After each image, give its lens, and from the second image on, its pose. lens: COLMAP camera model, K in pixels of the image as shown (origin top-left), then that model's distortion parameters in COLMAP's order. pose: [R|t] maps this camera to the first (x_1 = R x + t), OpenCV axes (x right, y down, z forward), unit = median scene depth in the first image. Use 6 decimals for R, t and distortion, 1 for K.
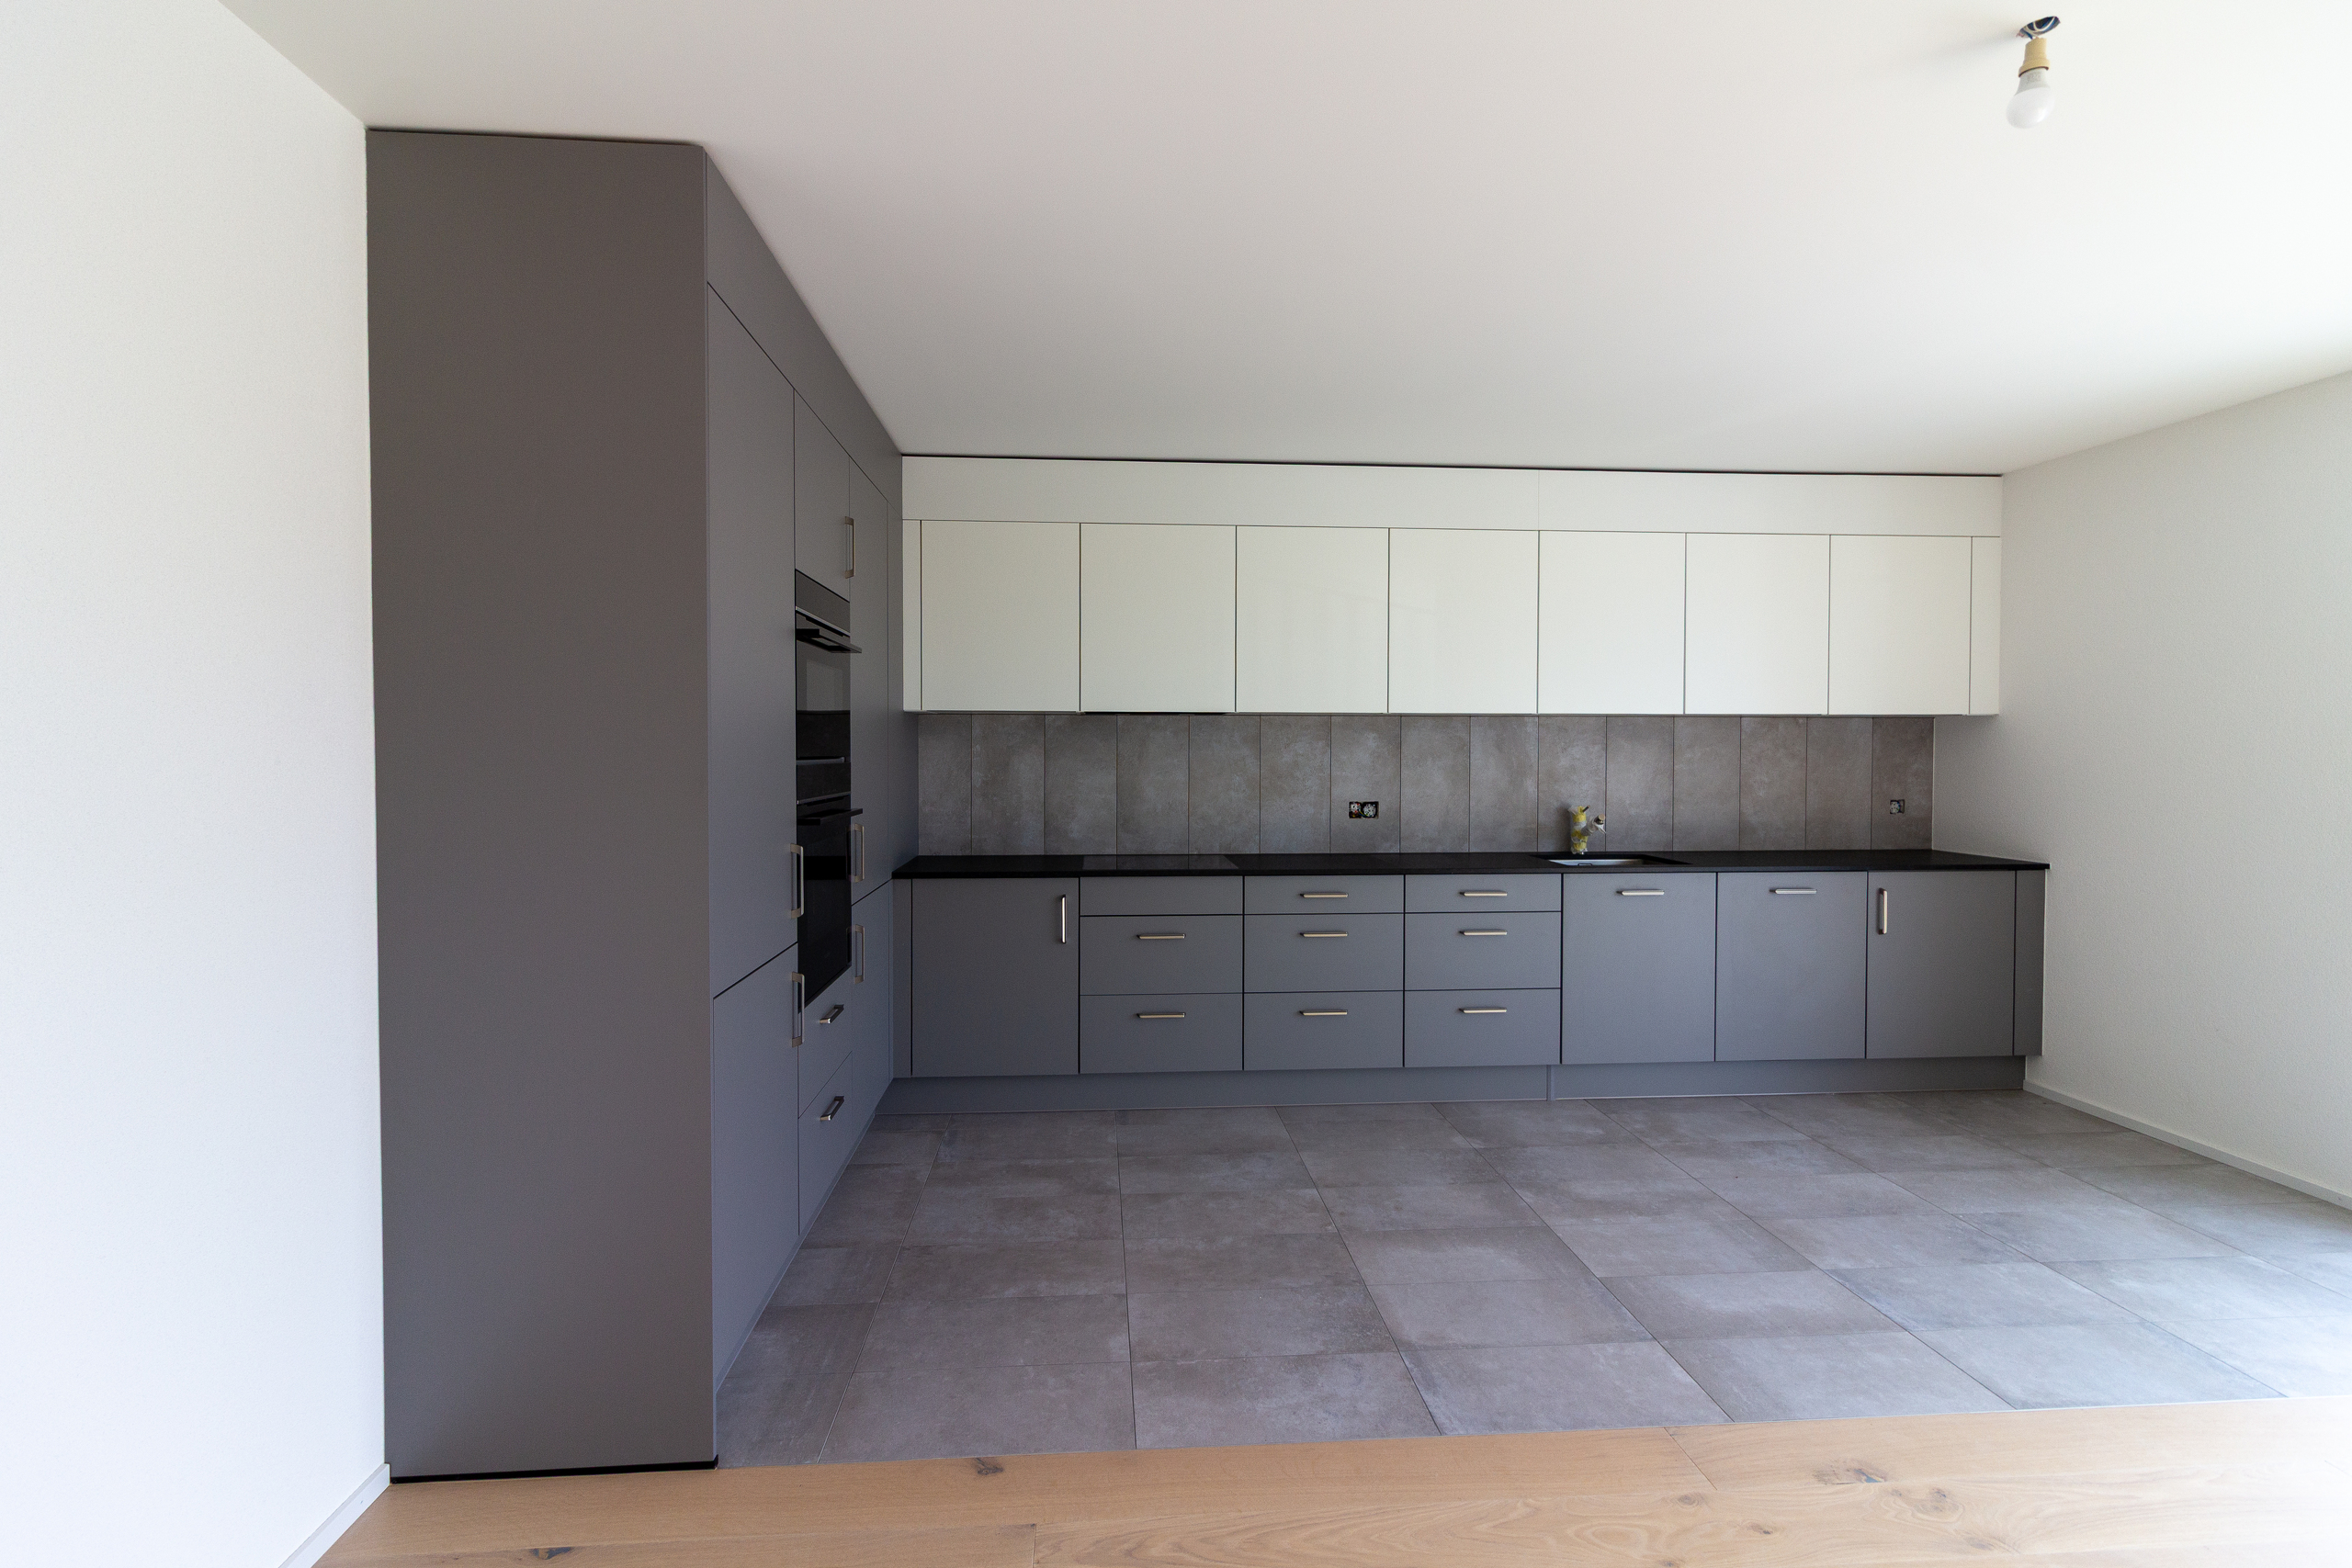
lens RADIAL K [[1092.4, 0, 1171.5], [0, 1092.4, 768.1], [0, 0, 1]] dist [0.004220, 0.000409]
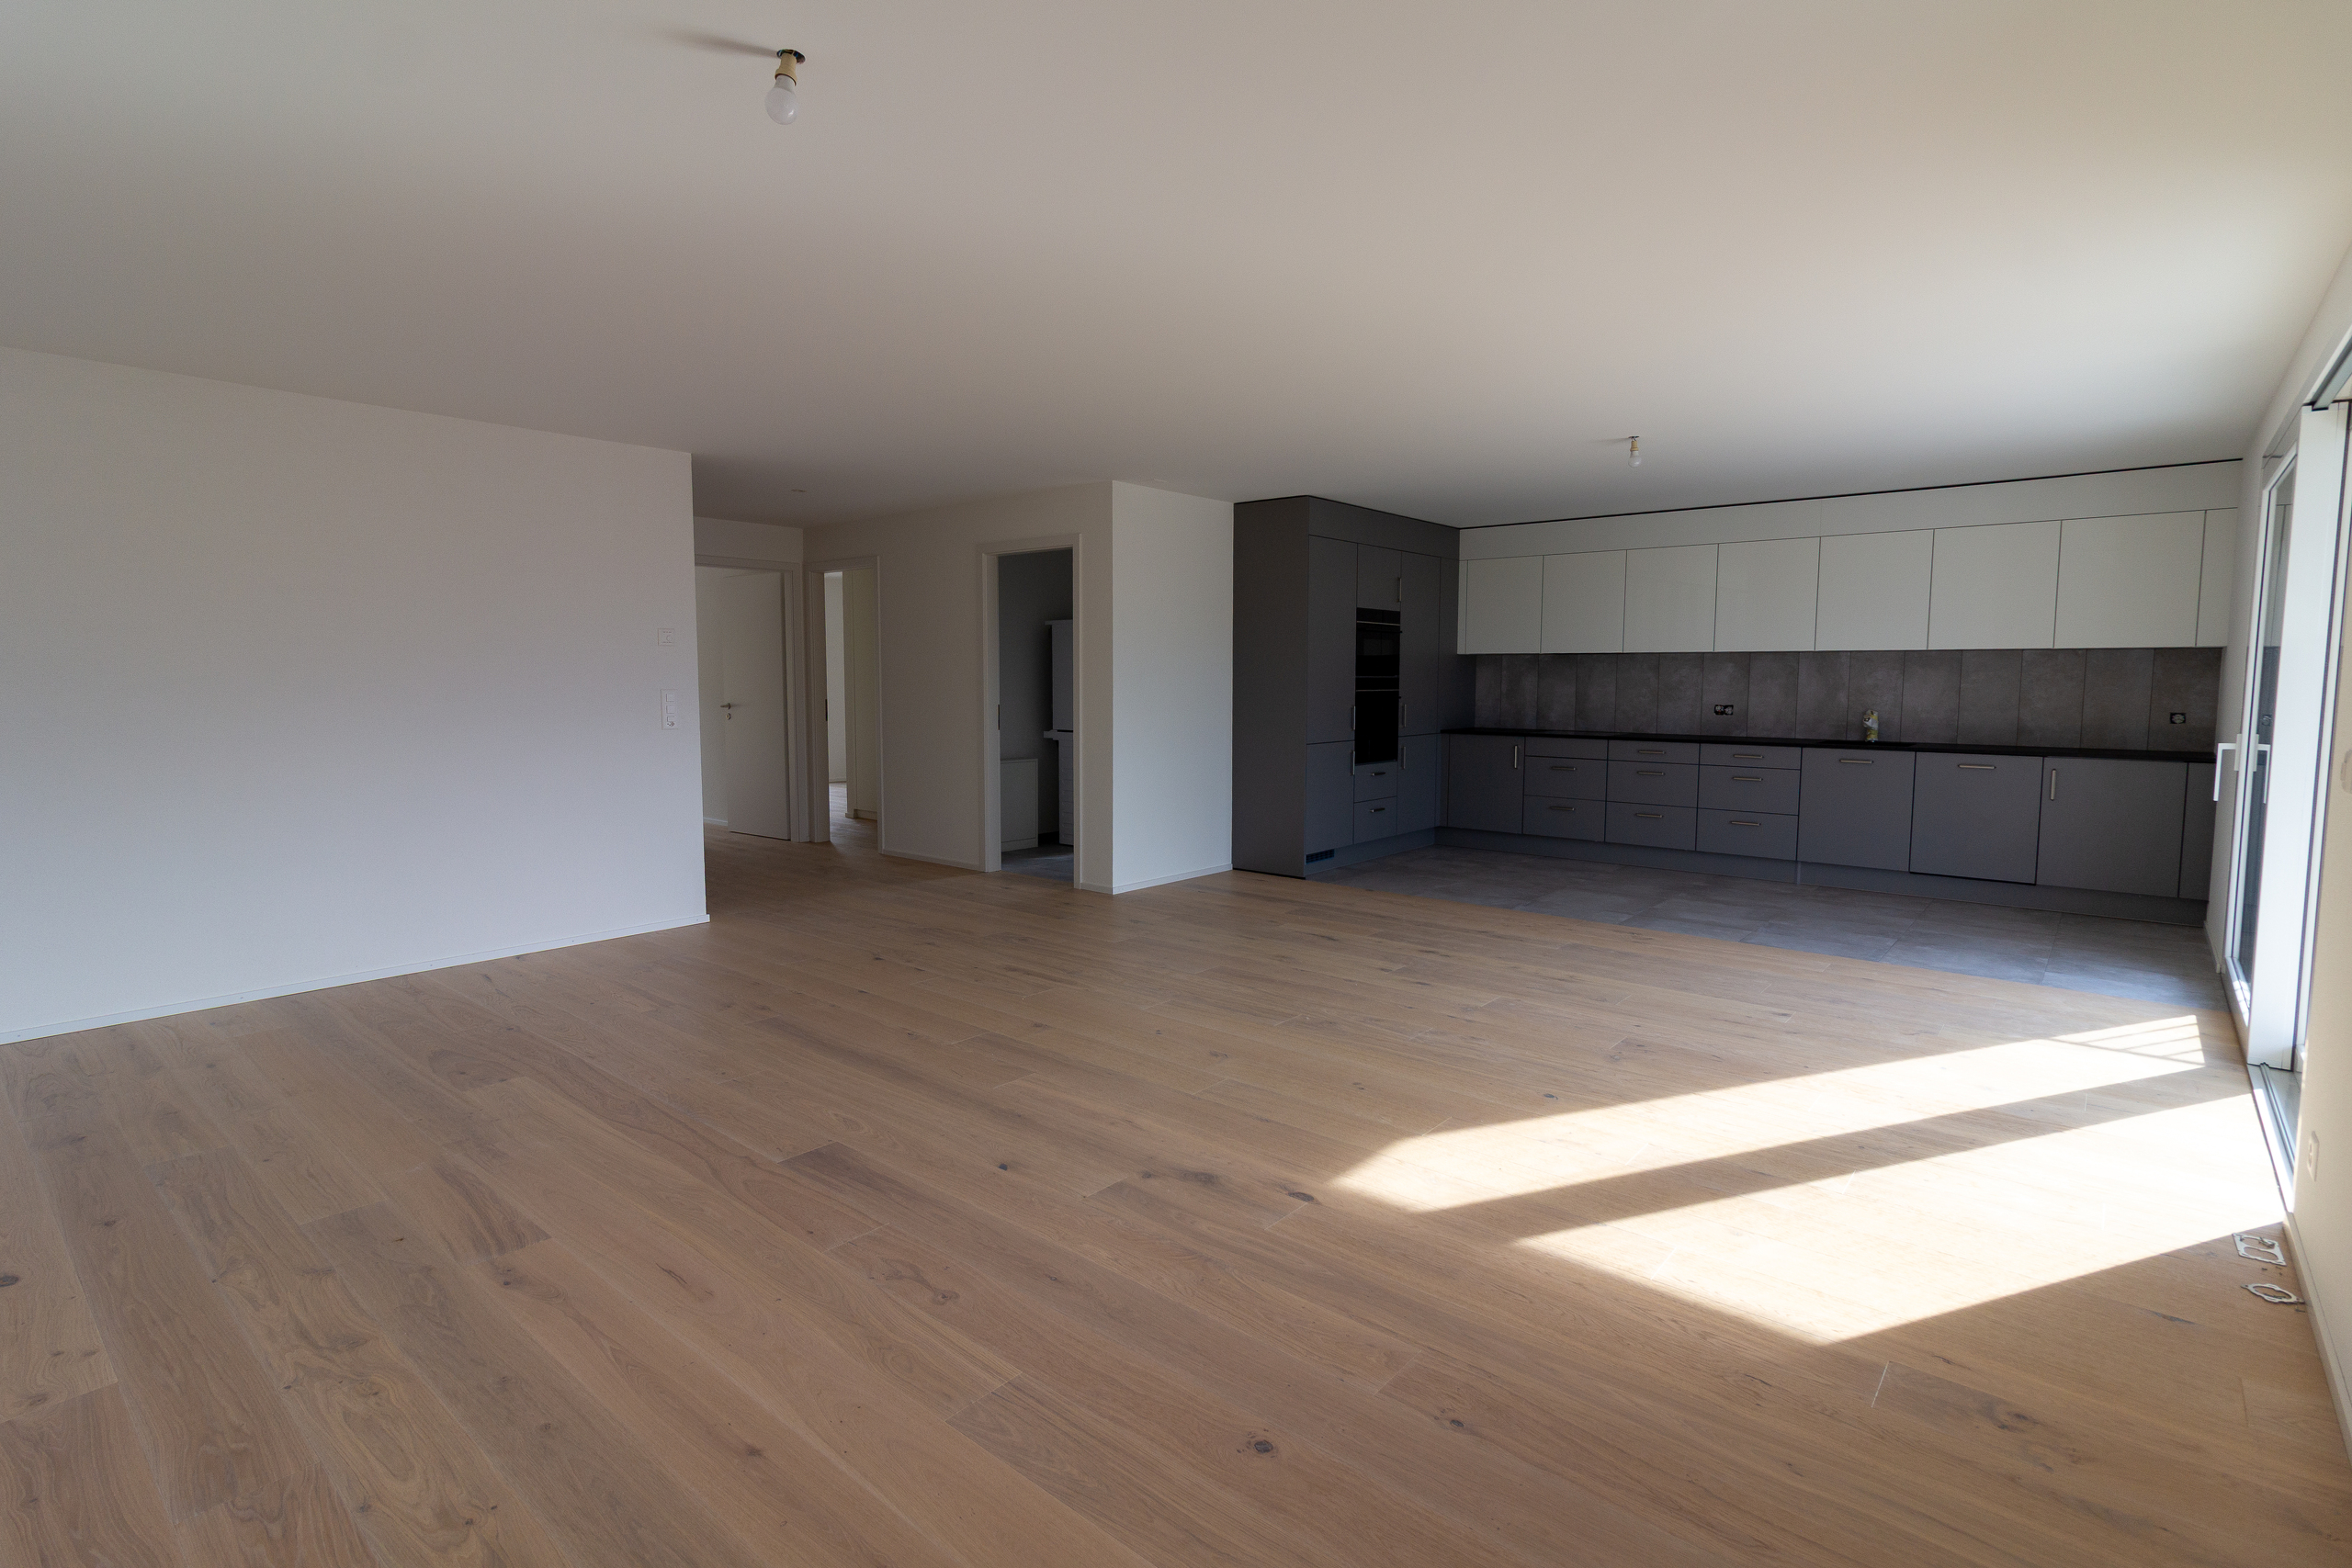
lens RADIAL K [[1112.3, 0, 1144.9], [0, 1112.3, 763.8], [0, 0, 1]] dist [0.000266, 0.000138]
pose [[0.697119, 0.057971, -0.714608, 0.776823], [-0.016507, 0.997759, 0.064838, 0.024973], [0.716766, -0.033404, 0.696513, -0.808915]]
